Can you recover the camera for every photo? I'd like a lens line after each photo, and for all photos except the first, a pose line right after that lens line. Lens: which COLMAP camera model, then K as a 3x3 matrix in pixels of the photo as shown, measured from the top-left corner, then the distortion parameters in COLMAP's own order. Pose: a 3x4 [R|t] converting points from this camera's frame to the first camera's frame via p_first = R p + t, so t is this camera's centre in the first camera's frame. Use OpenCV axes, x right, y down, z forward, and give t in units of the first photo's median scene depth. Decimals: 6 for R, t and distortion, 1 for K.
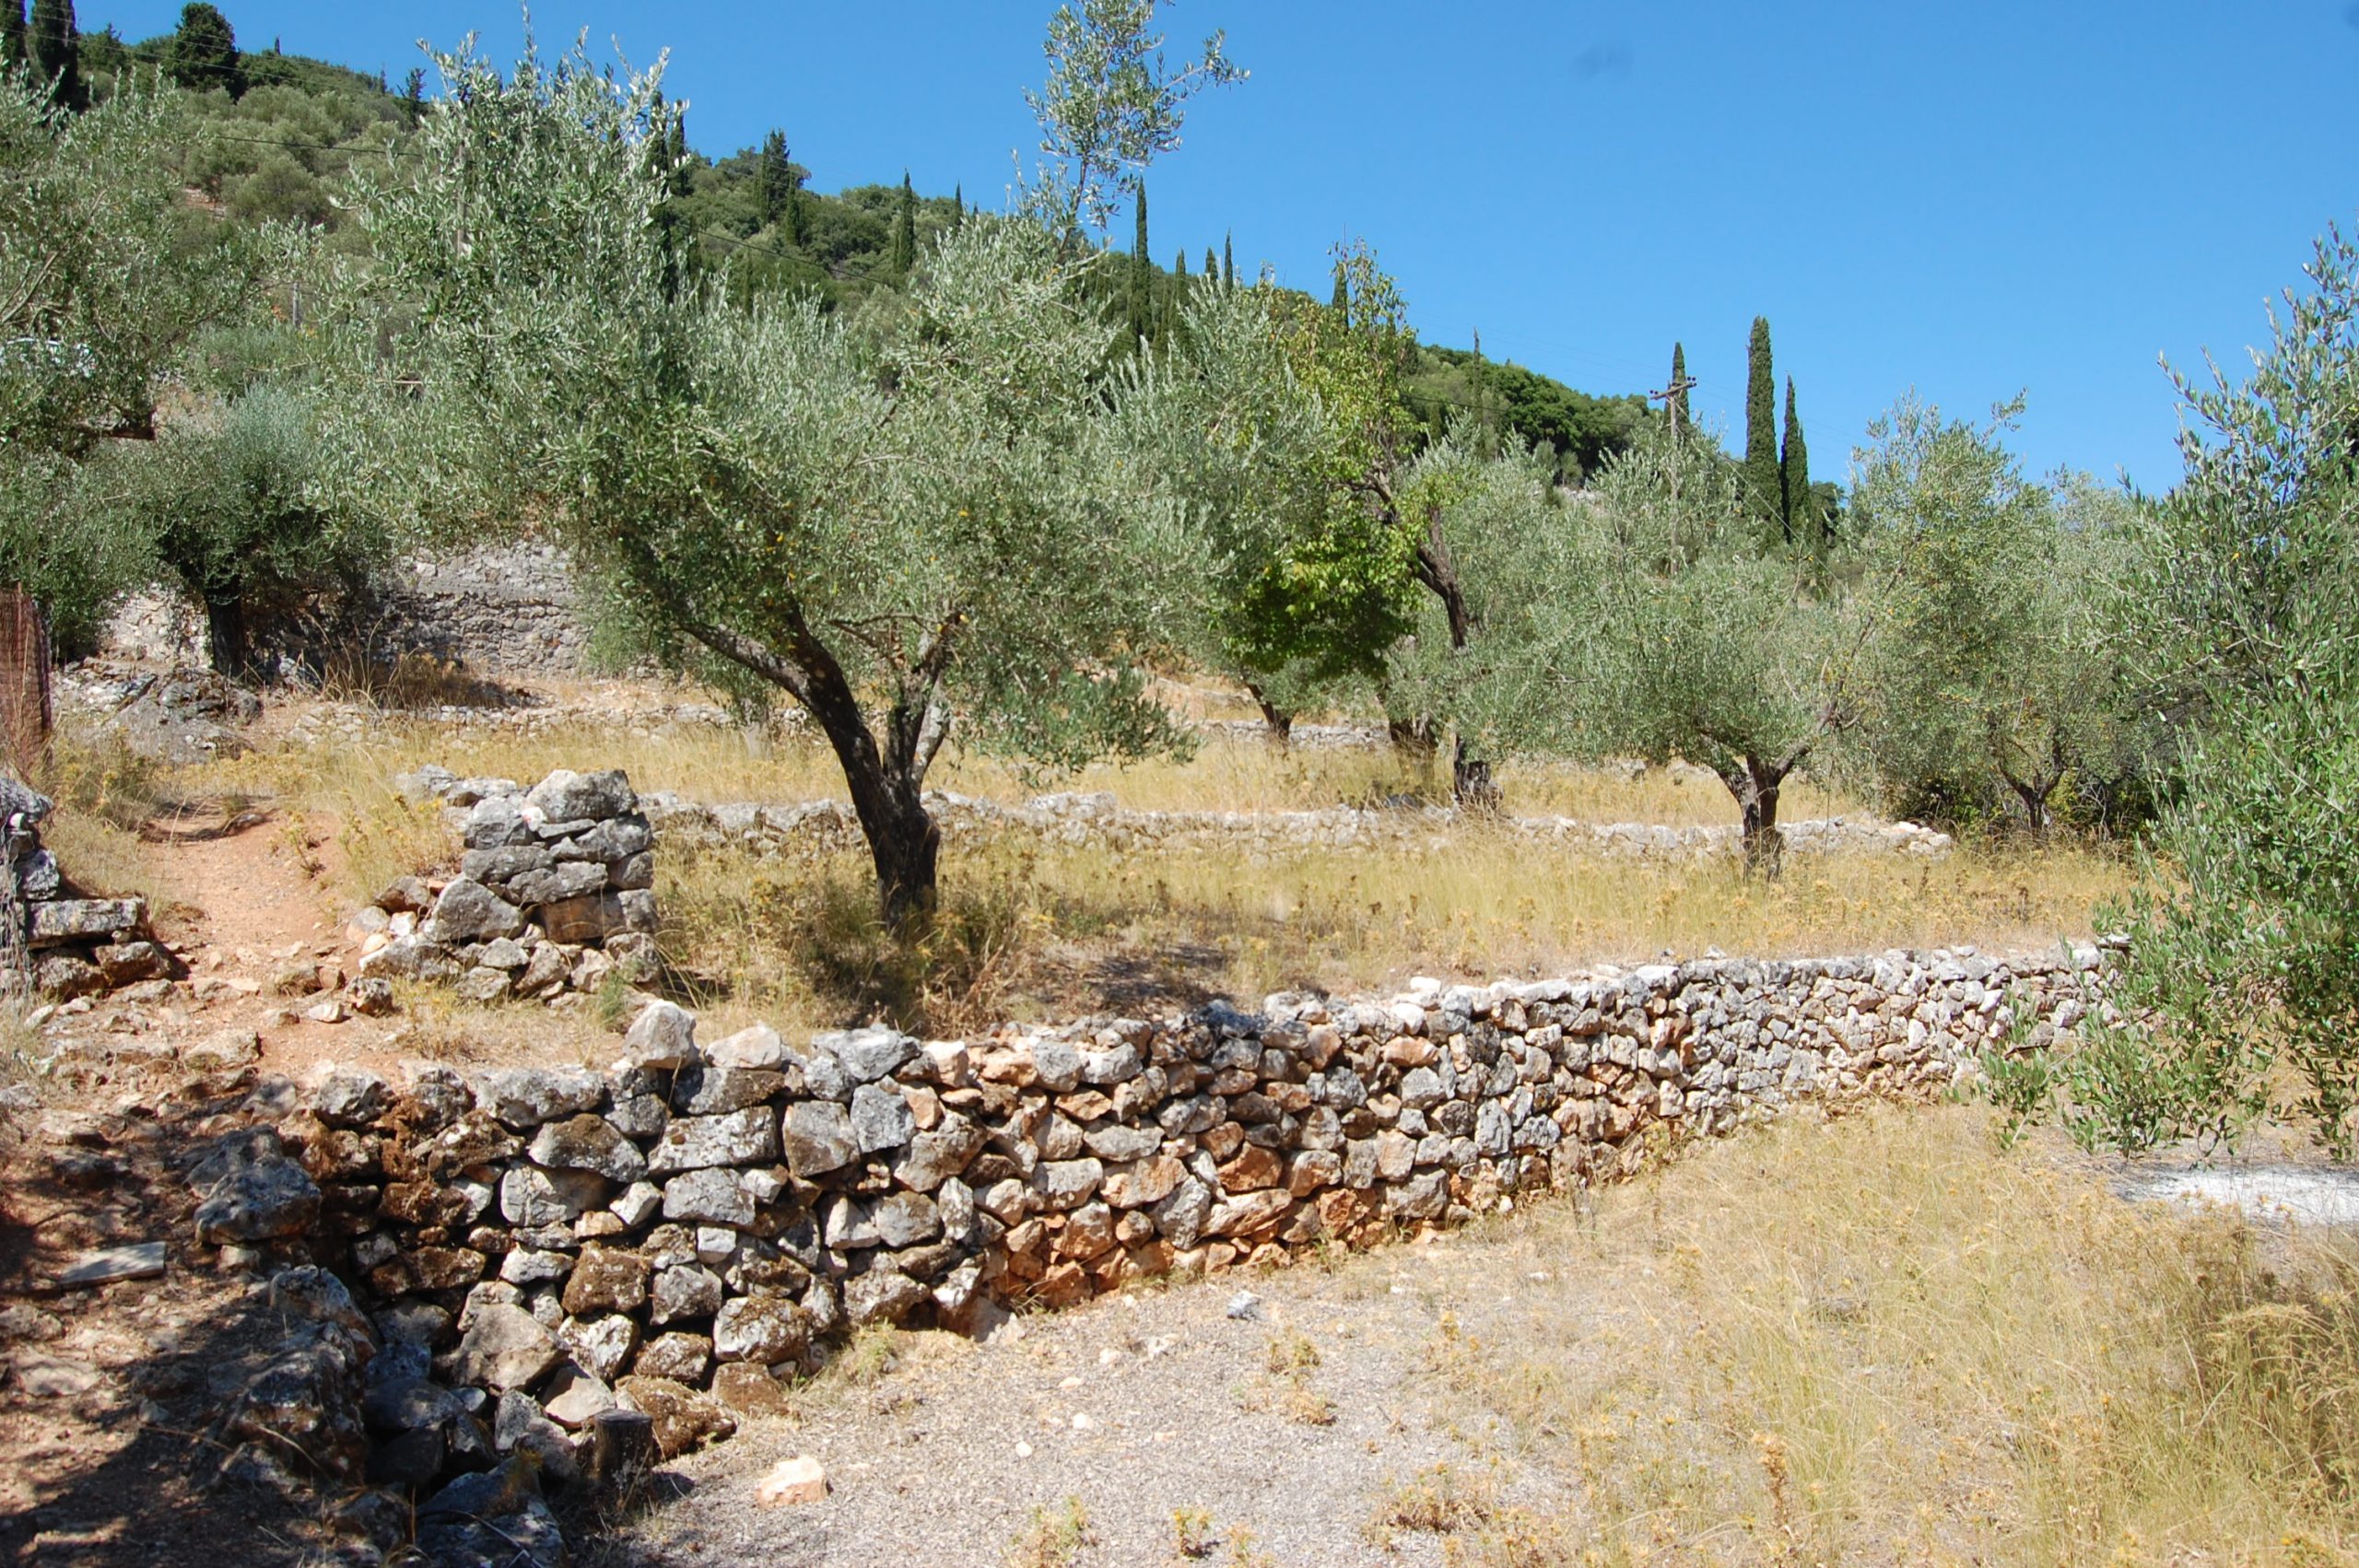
lens RADIAL K [[1844.4, 0, 1179.5], [0, 1844.4, 784.0], [0, 0, 1]] dist [-0.094146, 0.042708]
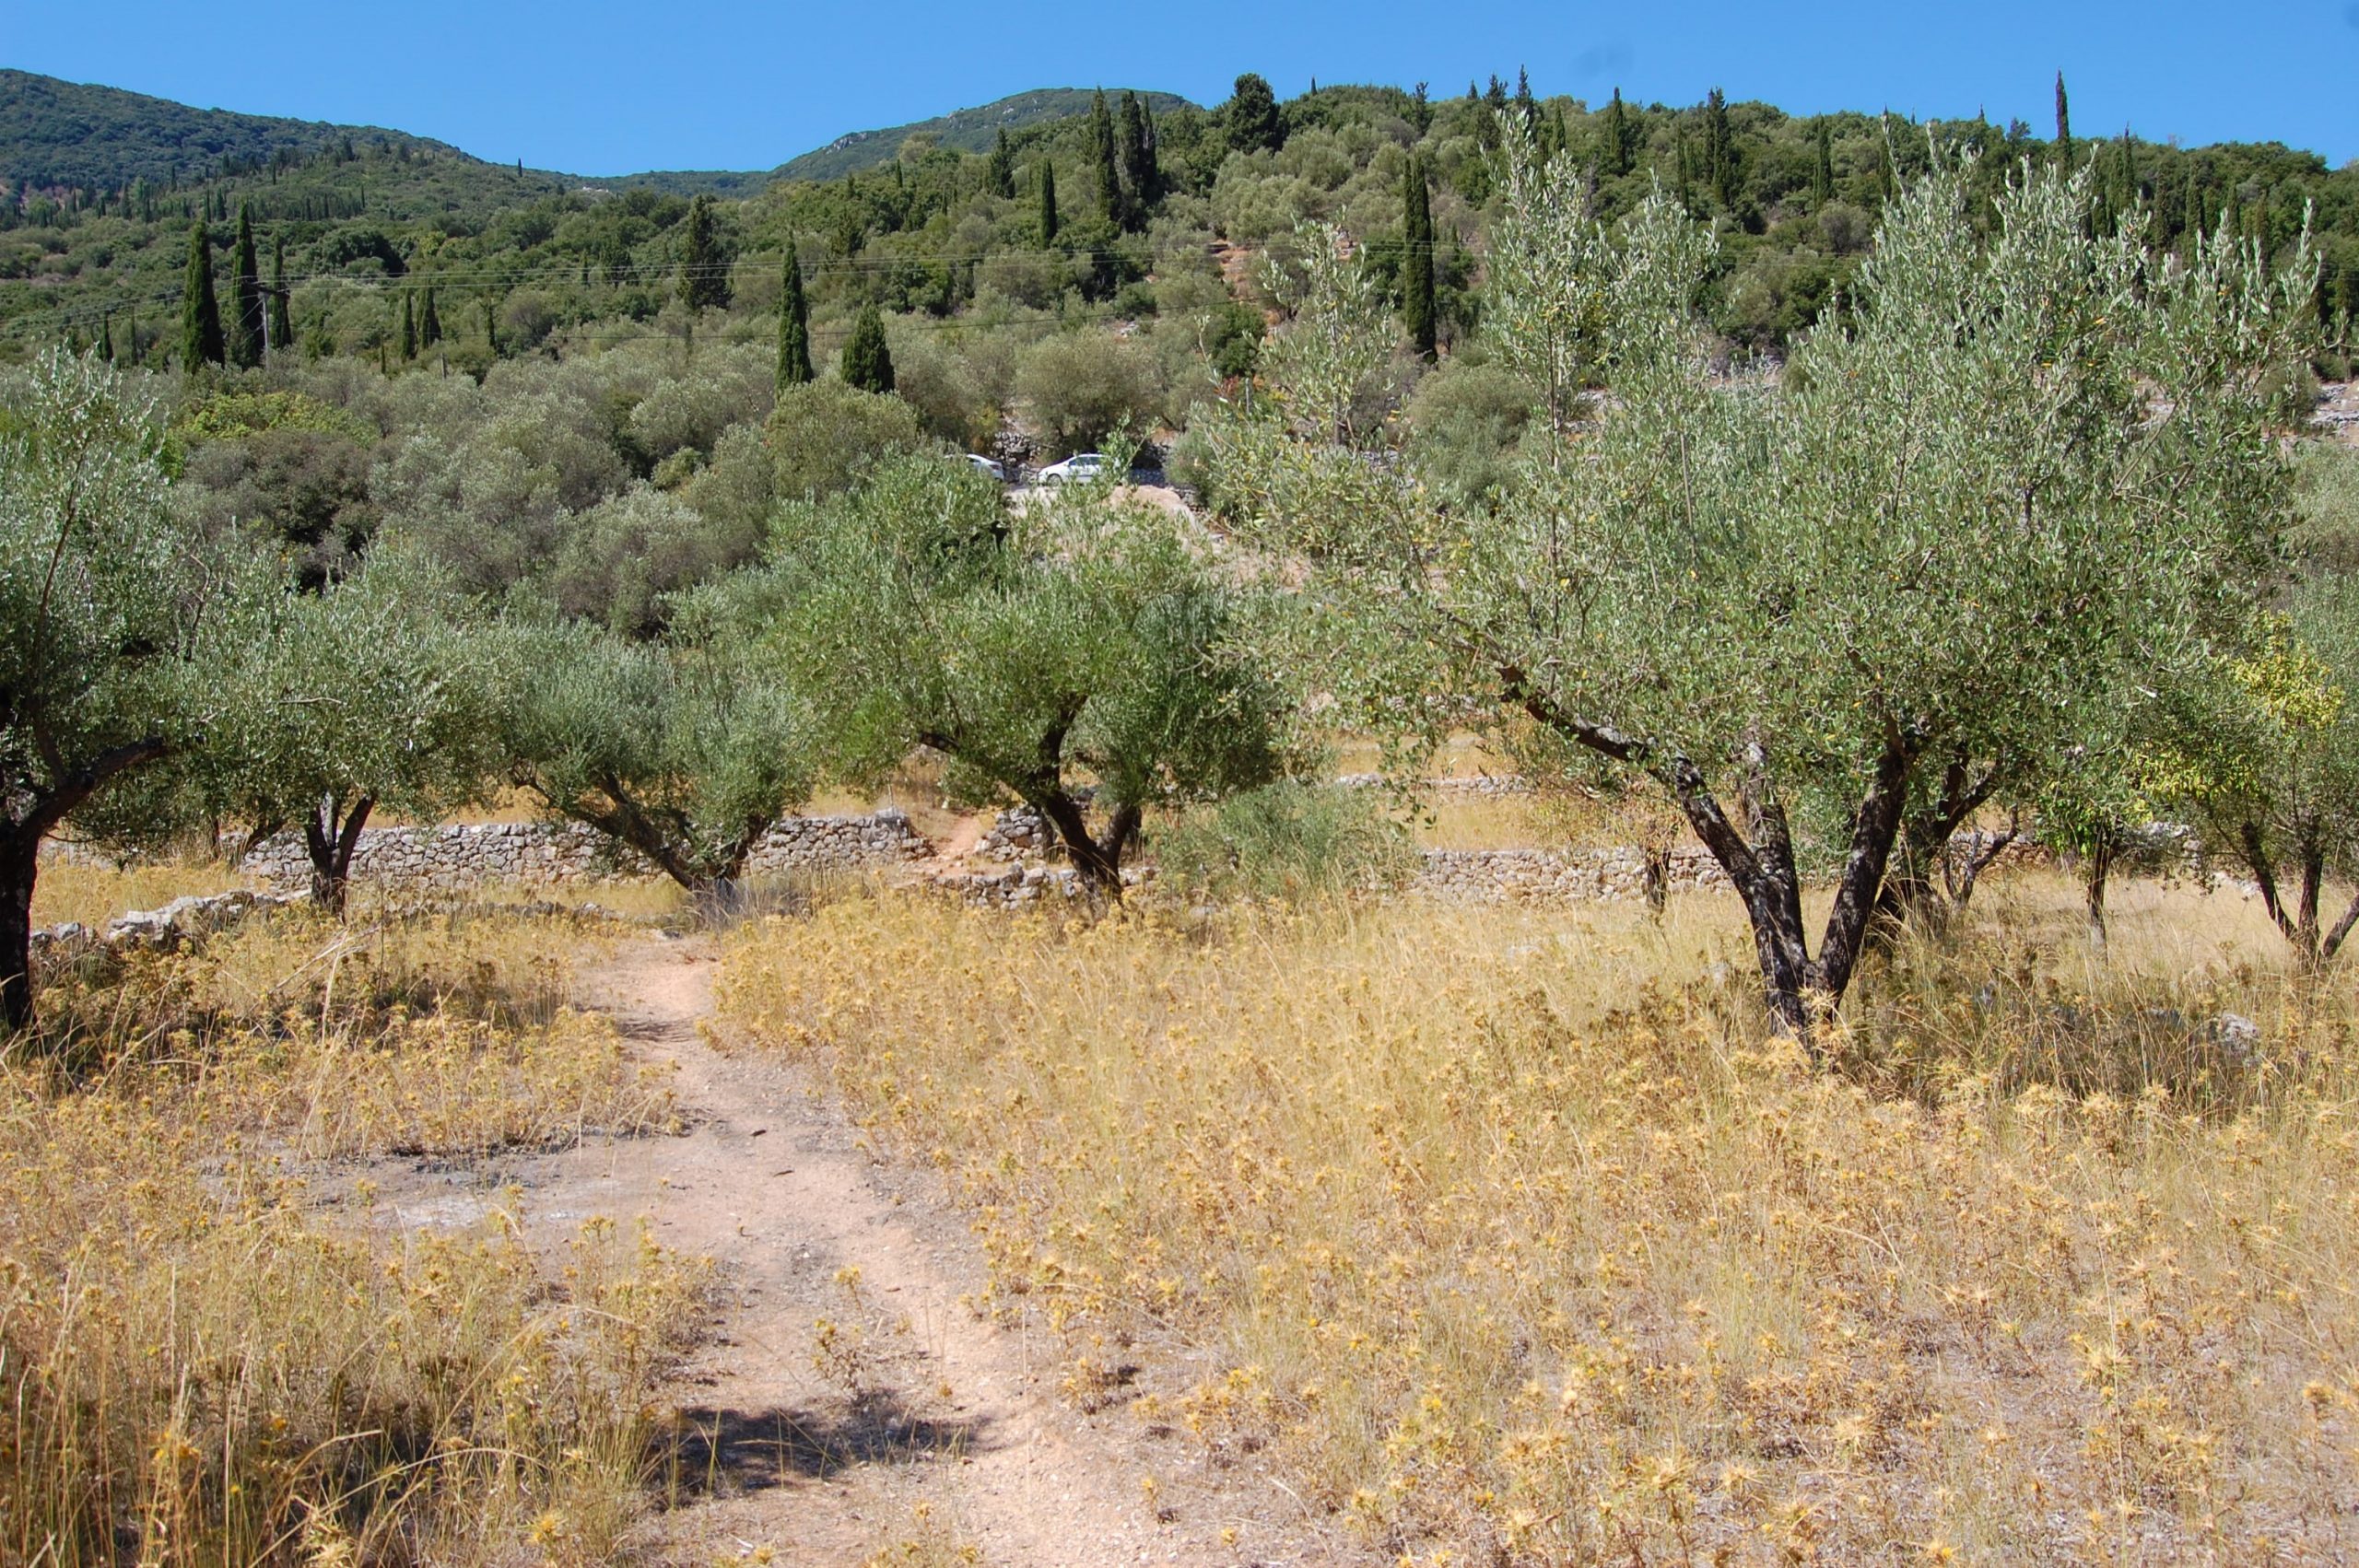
lens RADIAL K [[1844.4, 0, 1179.5], [0, 1844.4, 784.0], [0, 0, 1]] dist [-0.094146, 0.042708]
pose [[0.828281, -0.019140, -0.559986, 1.437459], [0.054753, 0.997398, 0.046895, -0.142843], [0.557631, -0.069503, 0.827174, -1.375248]]
